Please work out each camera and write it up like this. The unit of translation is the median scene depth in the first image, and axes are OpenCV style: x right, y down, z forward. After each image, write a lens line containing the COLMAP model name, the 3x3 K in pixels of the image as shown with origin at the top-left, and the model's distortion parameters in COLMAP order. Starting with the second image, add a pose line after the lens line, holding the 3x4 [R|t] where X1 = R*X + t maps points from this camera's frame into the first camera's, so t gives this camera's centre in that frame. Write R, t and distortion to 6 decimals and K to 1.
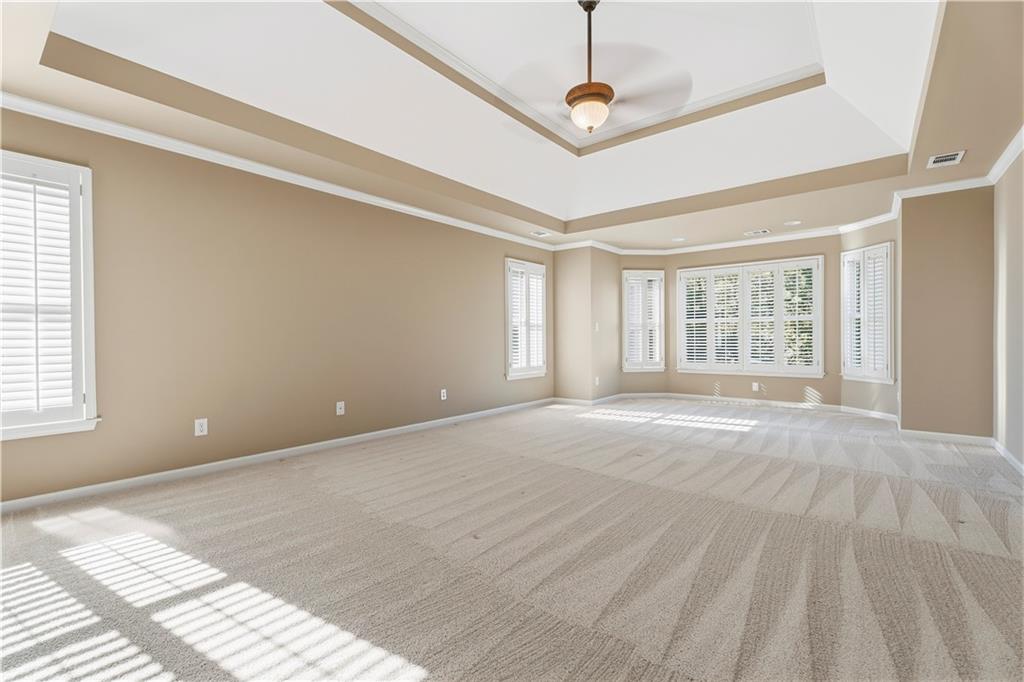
lens RADIAL K [[452.5, 0, 513.9], [0, 452.5, 342.9], [0, 0, 1]] dist [0.001396, -0.000059]
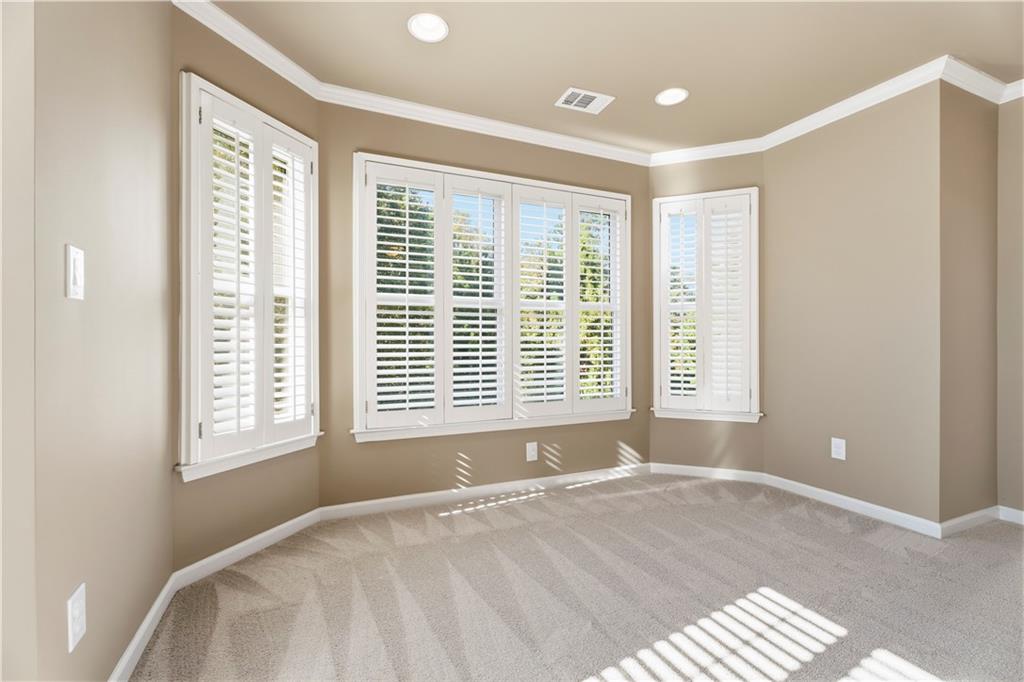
lens RADIAL K [[452.5, 0, 511.1], [0, 452.5, 343.8], [0, 0, 1]] dist [0.001396, -0.000059]
pose [[0.458766, -0.001674, 0.888556, 0.111586], [0.001645, 0.999998, 0.001034, -0.012111], [-0.888556, 0.000988, 0.458768, 0.782750]]
